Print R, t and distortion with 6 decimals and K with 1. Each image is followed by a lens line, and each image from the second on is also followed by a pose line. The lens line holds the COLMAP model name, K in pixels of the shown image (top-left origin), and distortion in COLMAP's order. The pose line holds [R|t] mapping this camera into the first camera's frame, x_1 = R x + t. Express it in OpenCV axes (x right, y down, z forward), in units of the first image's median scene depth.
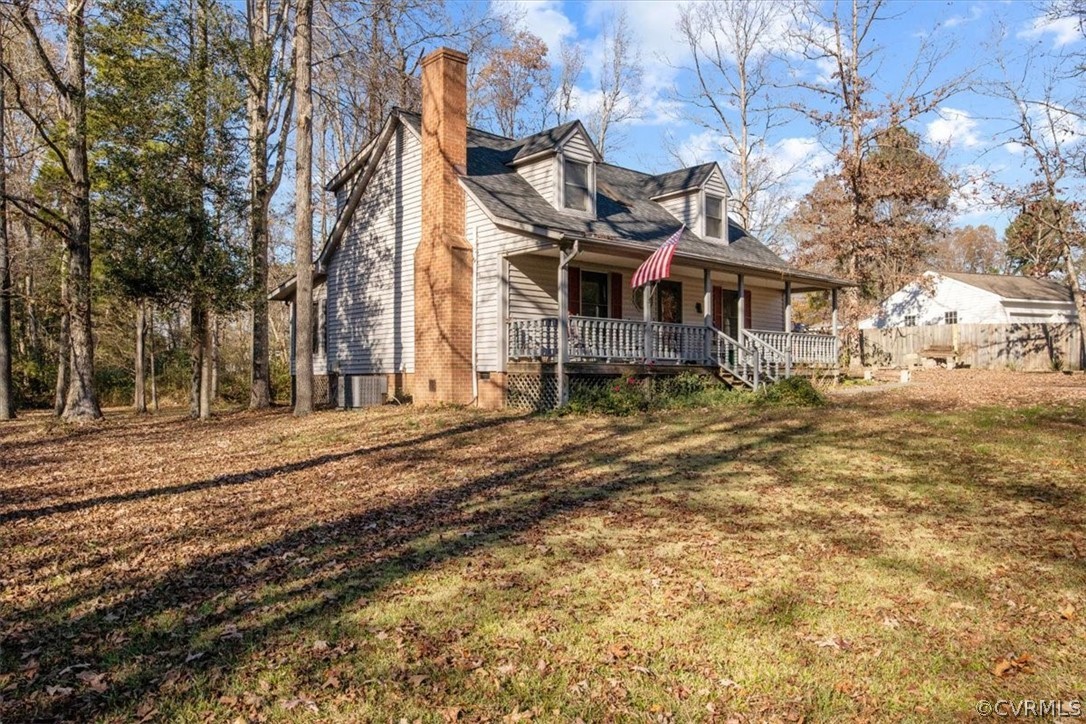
lens RADIAL K [[694.4, 0, 543.0], [0, 694.4, 362.0], [0, 0, 1]] dist [-0.000692, -0.000099]
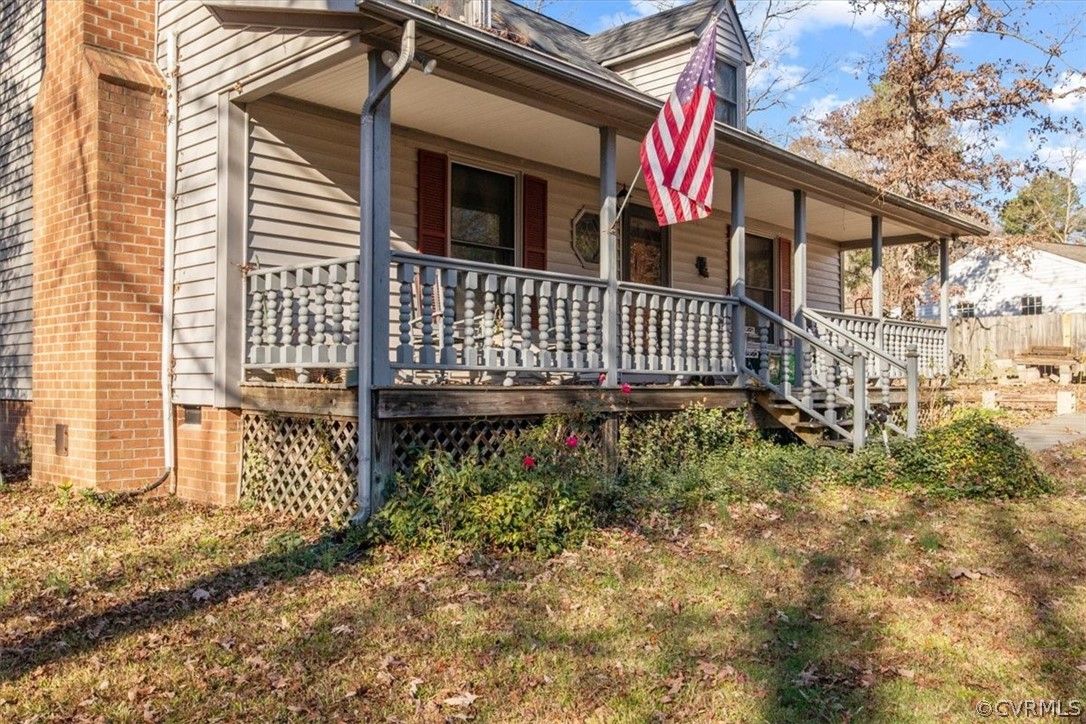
lens RADIAL K [[899.4, 0, 538.5], [0, 899.4, 360.4], [0, 0, 1]] dist [0.004611, 0.001488]
pose [[0.994855, 0.004658, 0.101202, 0.056261], [-0.004015, 0.999970, -0.006559, -0.008311], [-0.101230, 0.006119, 0.994844, 0.478636]]
